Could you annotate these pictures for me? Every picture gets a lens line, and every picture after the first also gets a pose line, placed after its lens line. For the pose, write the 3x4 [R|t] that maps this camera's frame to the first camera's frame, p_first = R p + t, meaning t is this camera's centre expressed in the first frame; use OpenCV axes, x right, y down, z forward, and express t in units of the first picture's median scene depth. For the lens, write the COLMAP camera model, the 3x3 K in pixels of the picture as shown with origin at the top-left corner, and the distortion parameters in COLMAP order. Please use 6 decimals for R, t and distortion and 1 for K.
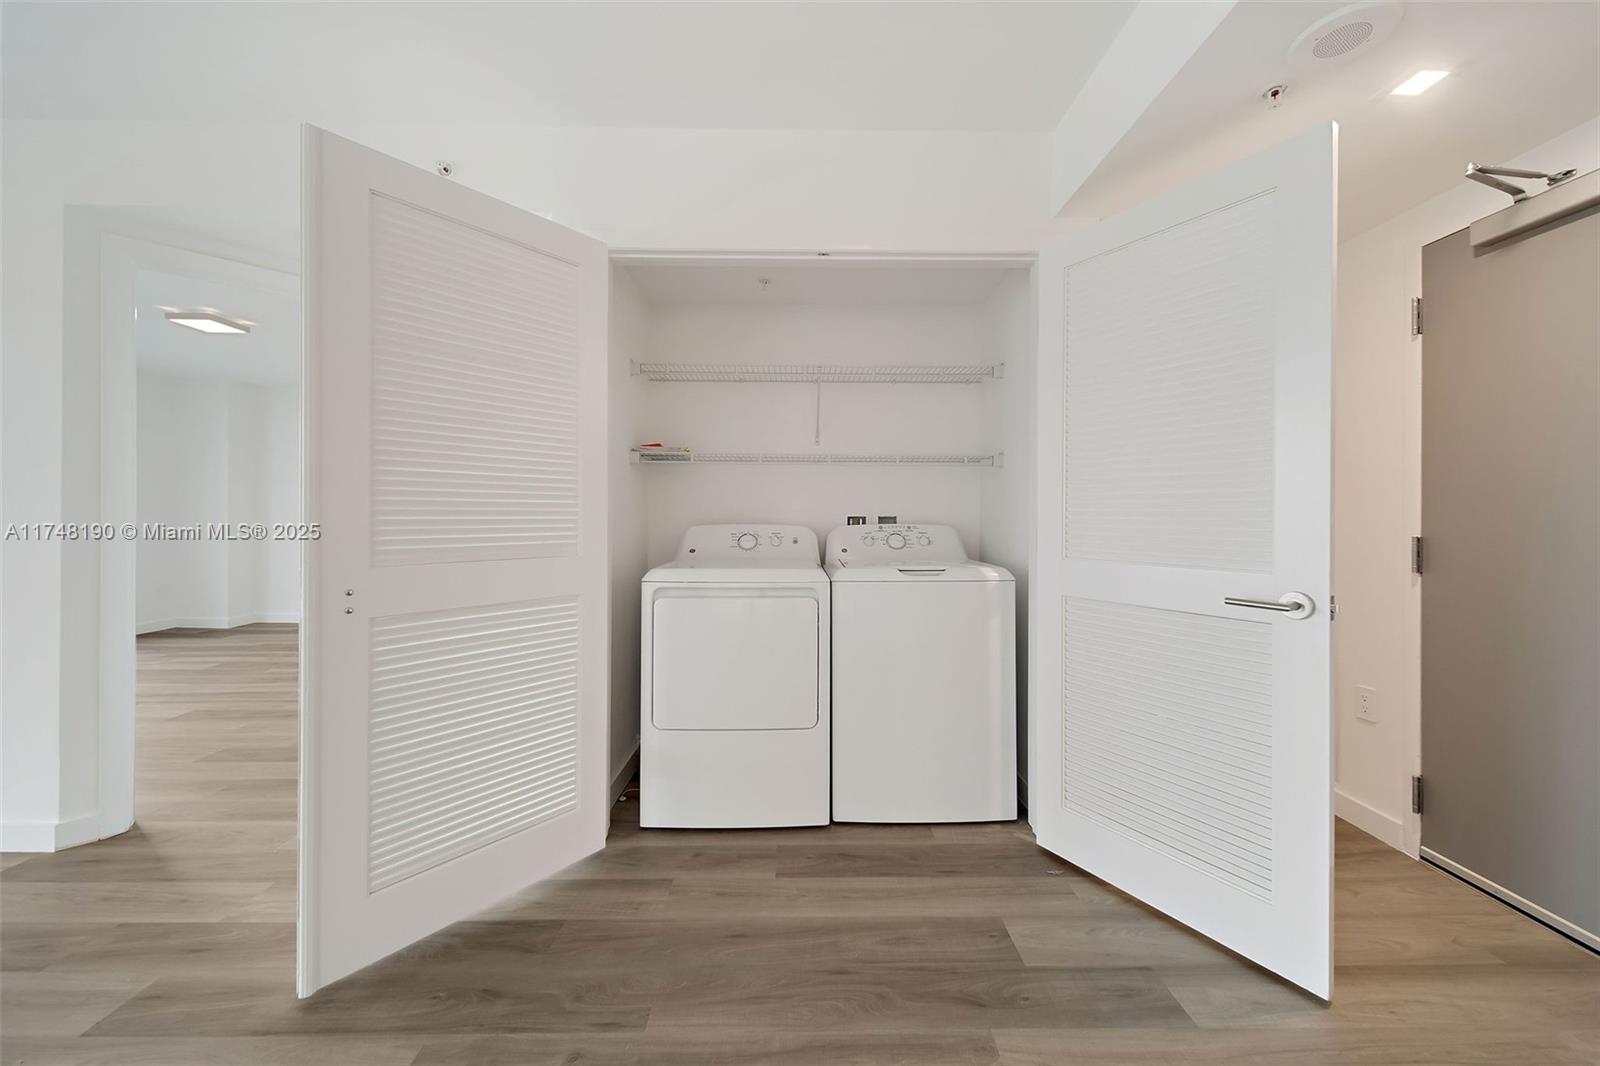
lens RADIAL K [[575.8, 0, 802.4], [0, 575.8, 523.9], [0, 0, 1]] dist [0.012920, -0.003869]
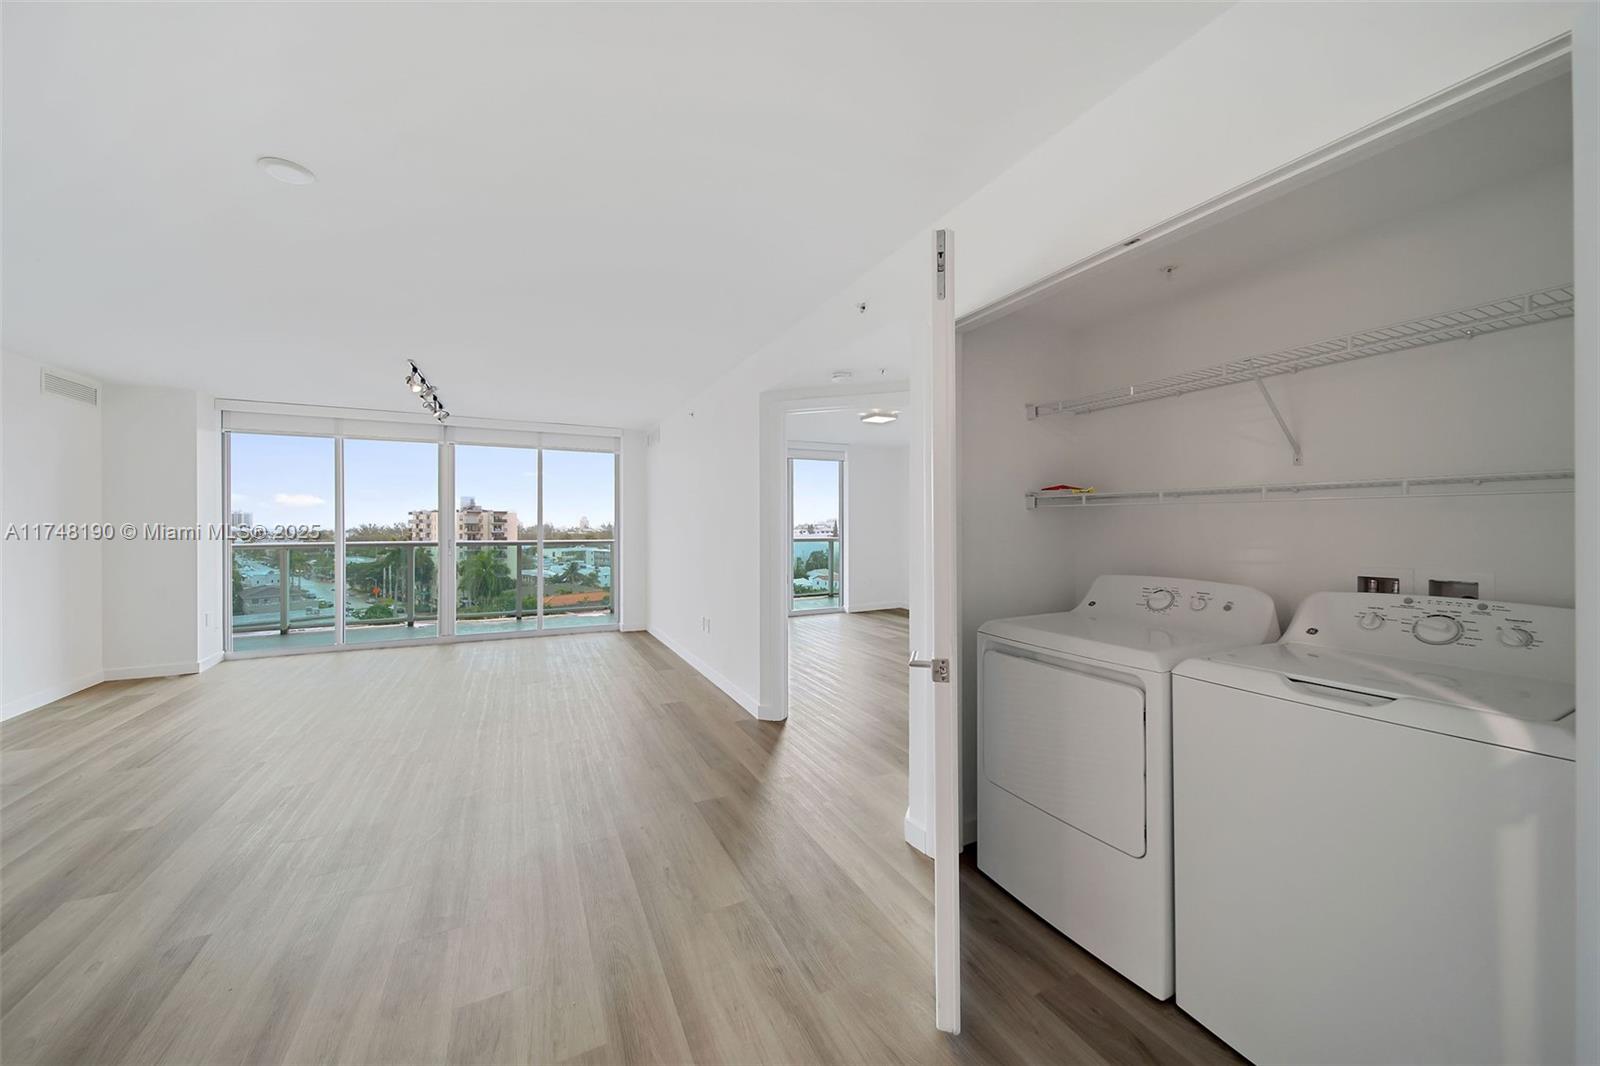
lens RADIAL K [[575.8, 0, 802.4], [0, 575.8, 523.9], [0, 0, 1]] dist [0.012920, -0.003869]
pose [[0.438284, -0.005330, -0.898821, 0.521744], [-0.008500, 0.999913, -0.010075, -0.080114], [0.898797, 0.012056, 0.438200, 0.254531]]
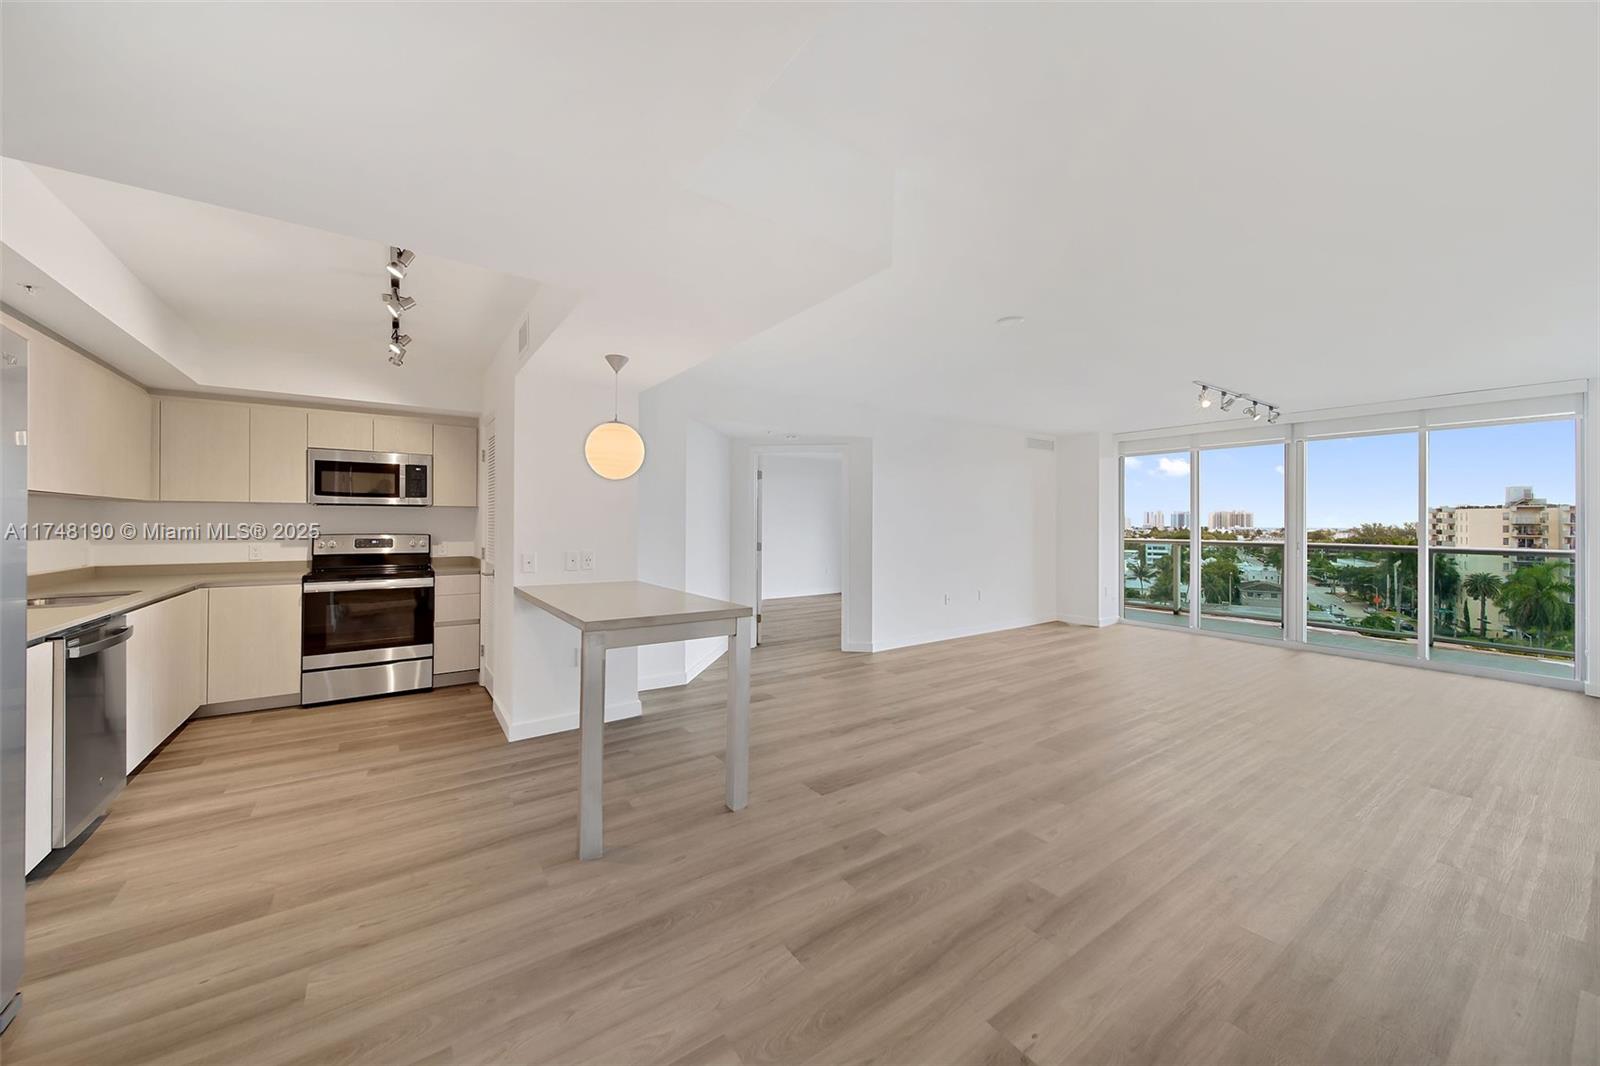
lens RADIAL K [[575.8, 0, 802.4], [0, 575.8, 523.9], [0, 0, 1]] dist [0.012920, -0.003869]
pose [[-0.822514, -0.006404, -0.568709, 0.705746], [-0.015300, 0.999824, 0.010870, -0.094729], [0.568539, 0.017642, -0.822467, 0.917039]]
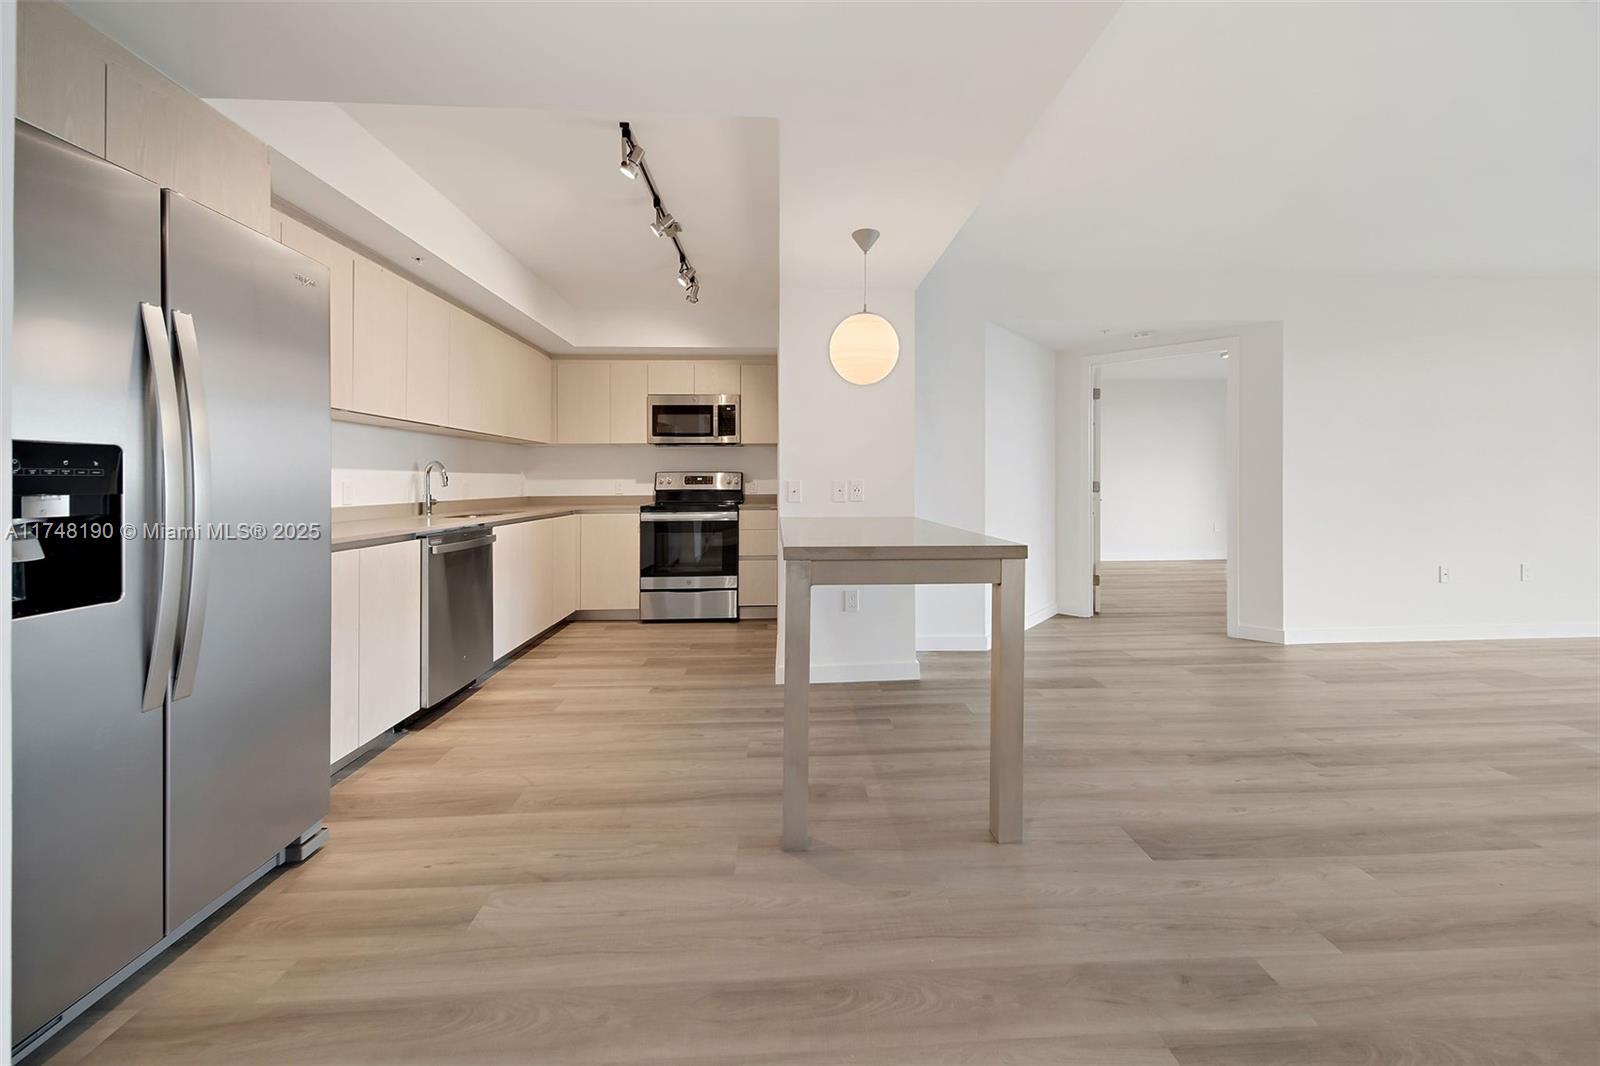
lens RADIAL K [[598.3, 0, 815.2], [0, 598.3, 483.0], [0, 0, 1]] dist [0.014329, -0.004340]
pose [[-0.998952, 0.003434, -0.045648, 0.417386], [0.002616, 0.999835, 0.017970, -0.001432], [0.045702, 0.017832, -0.998796, 0.672943]]
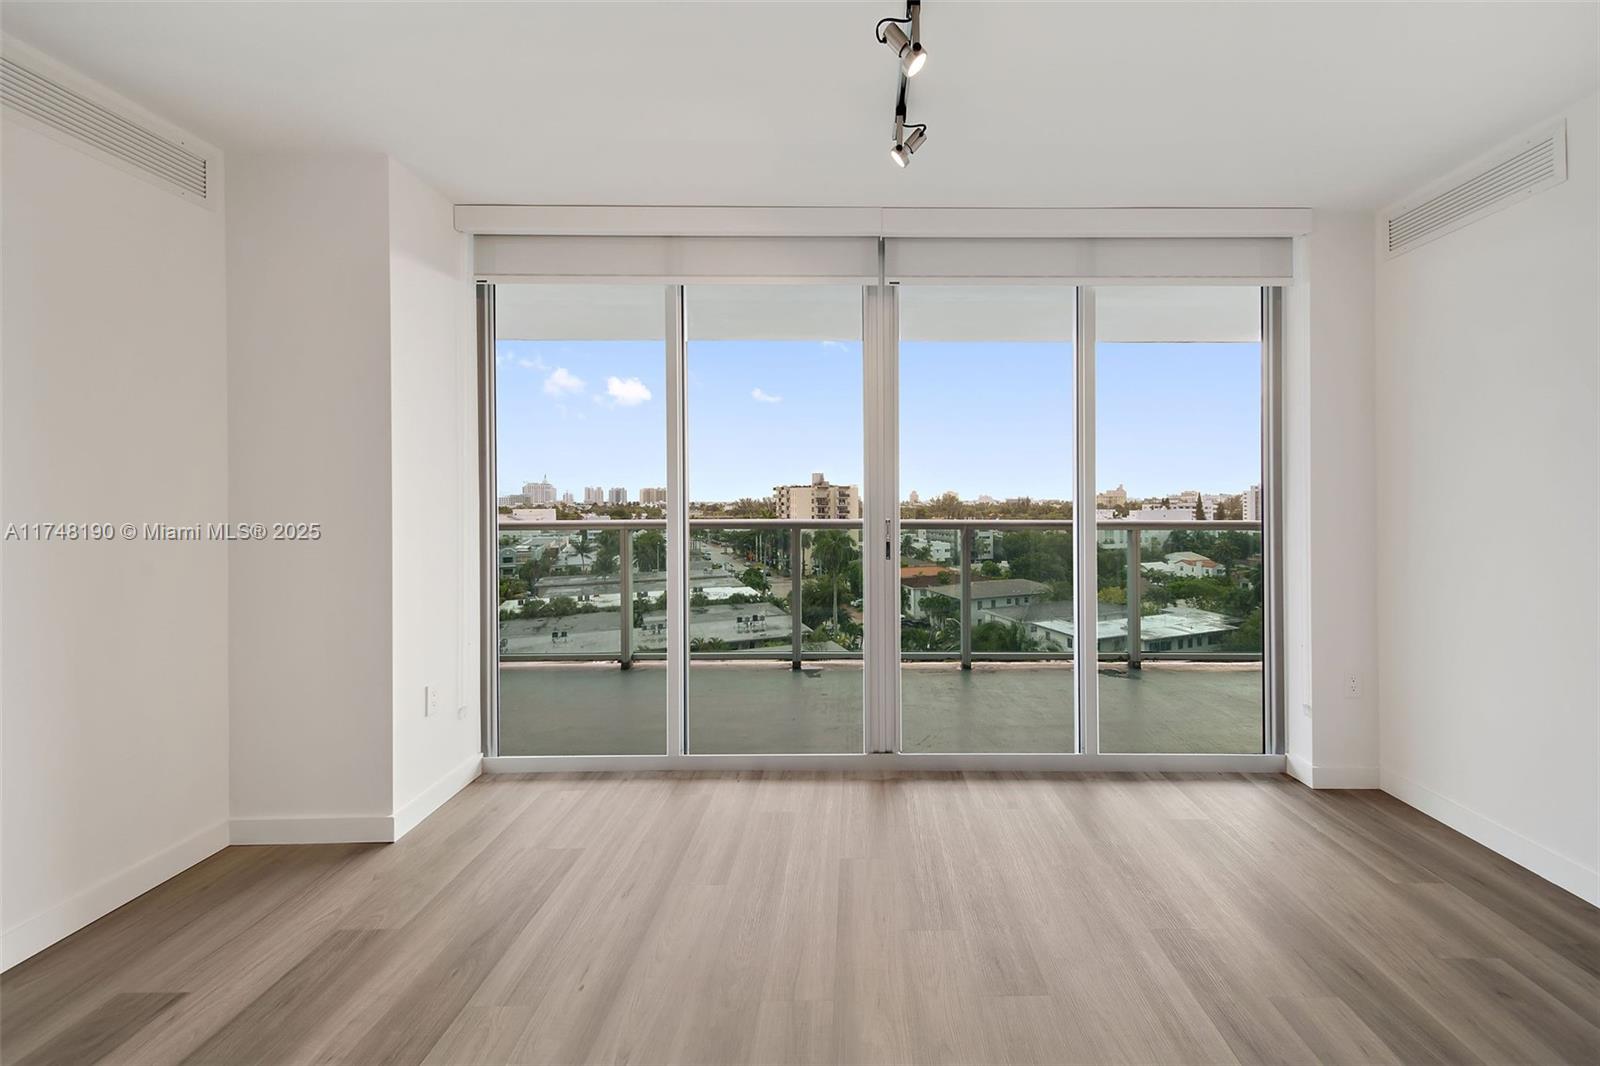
lens RADIAL K [[592.7, 0, 859.6], [0, 592.7, 499.7], [0, 0, 1]] dist [0.001642, -0.000055]
pose [[0.001123, -0.003086, -0.999995, -1.785798], [-0.010810, 0.999937, -0.003098, -0.052126], [0.999941, 0.010813, 0.001090, -0.152489]]
